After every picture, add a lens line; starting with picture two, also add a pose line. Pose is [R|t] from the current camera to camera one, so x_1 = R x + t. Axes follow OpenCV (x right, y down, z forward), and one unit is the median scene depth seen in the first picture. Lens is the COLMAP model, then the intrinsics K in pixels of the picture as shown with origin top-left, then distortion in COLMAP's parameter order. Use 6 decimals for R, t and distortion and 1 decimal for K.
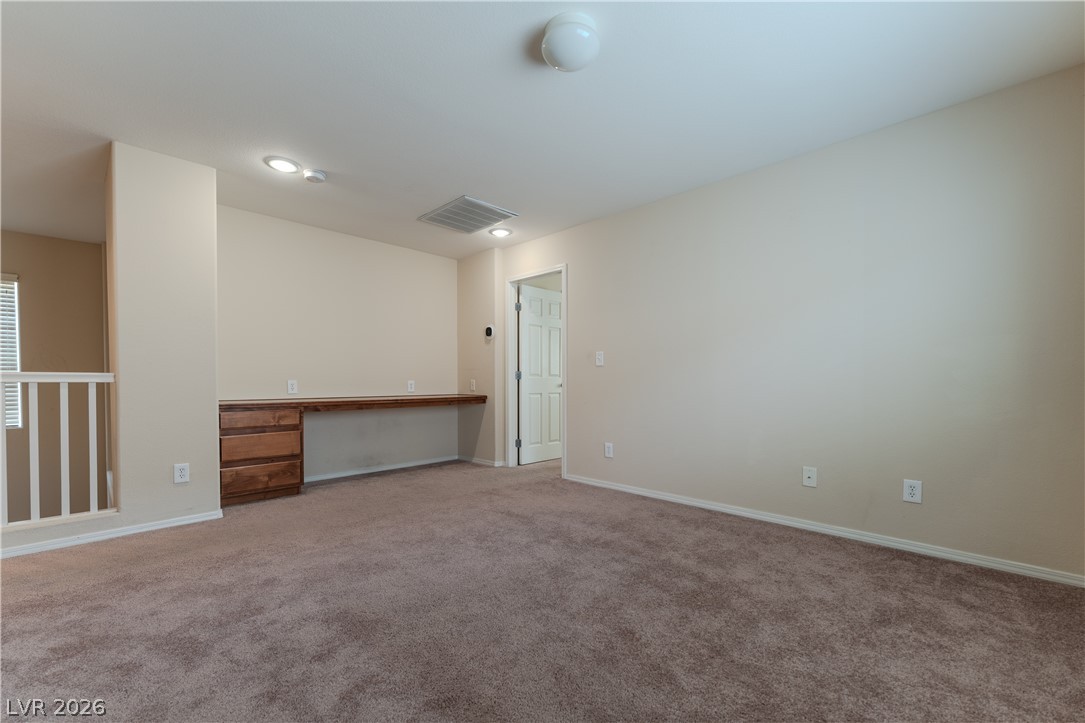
lens RADIAL K [[447.8, 0, 540.4], [0, 447.8, 378.2], [0, 0, 1]] dist [-0.000342, -0.000085]
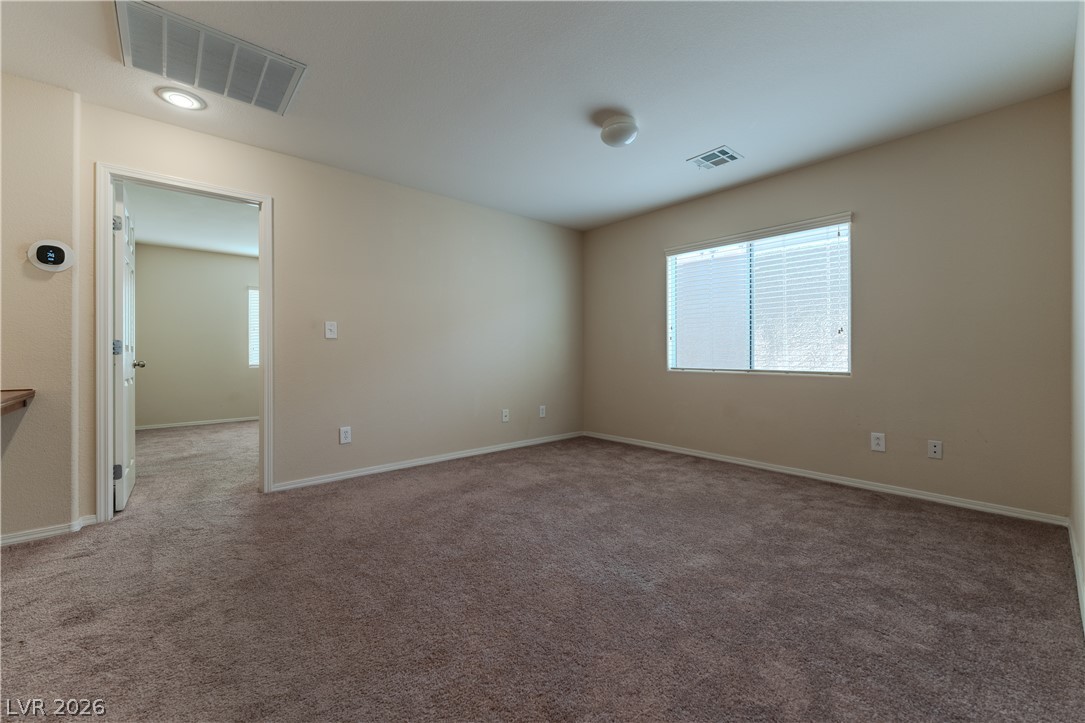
lens RADIAL K [[435.8, 0, 533.5], [0, 435.8, 357.3], [0, 0, 1]] dist [-0.000144, -0.000044]
pose [[0.089068, -0.005679, 0.996009, -0.651499], [0.003288, 0.999980, 0.005408, 0.005040], [-0.996020, 0.002794, 0.089085, 0.544738]]
